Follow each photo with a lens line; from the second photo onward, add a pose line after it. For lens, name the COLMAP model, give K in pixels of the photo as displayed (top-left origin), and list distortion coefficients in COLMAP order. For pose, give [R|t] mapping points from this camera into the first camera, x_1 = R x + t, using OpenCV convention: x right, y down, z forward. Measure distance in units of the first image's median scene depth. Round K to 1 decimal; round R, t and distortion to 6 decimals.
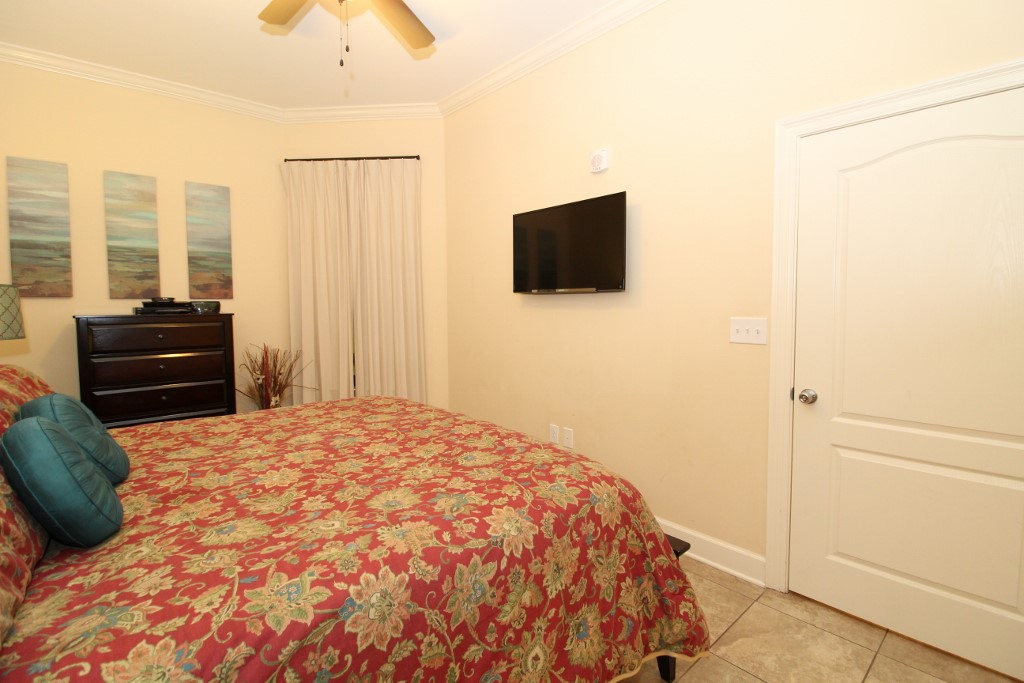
lens RADIAL K [[473.3, 0, 514.5], [0, 473.3, 348.9], [0, 0, 1]] dist [-0.016840, -0.001629]
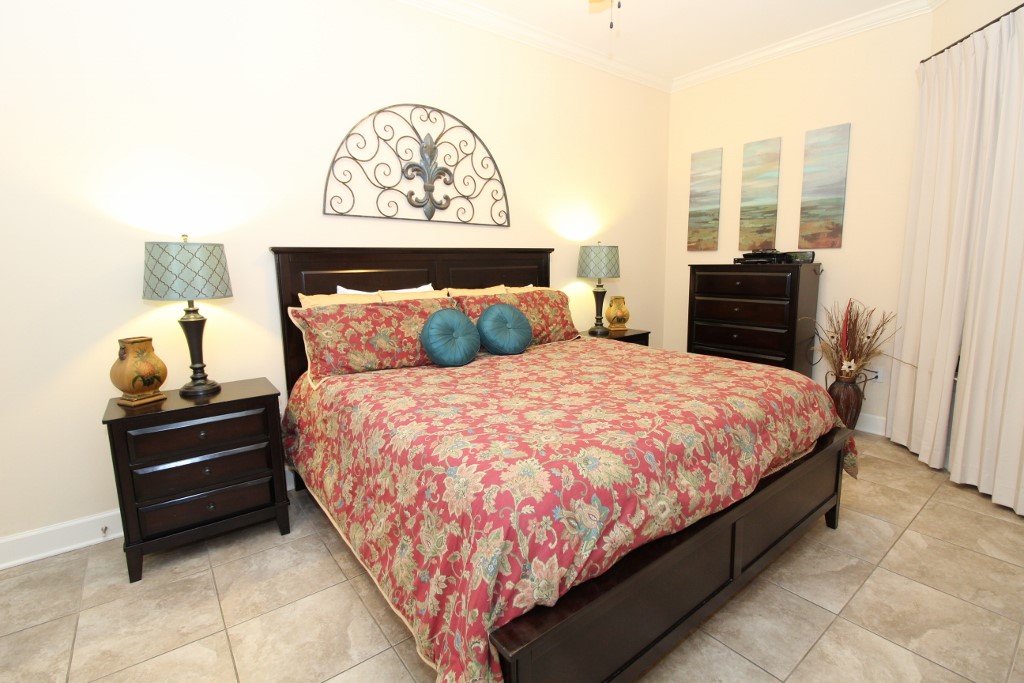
lens RADIAL K [[473.3, 0, 495.2], [0, 473.3, 330.6], [0, 0, 1]] dist [-0.016840, -0.001629]
pose [[-0.096908, 0.145960, -0.984533, 0.843965], [-0.077323, 0.985095, 0.153654, -0.080834], [0.992285, 0.091017, -0.084178, 0.936672]]
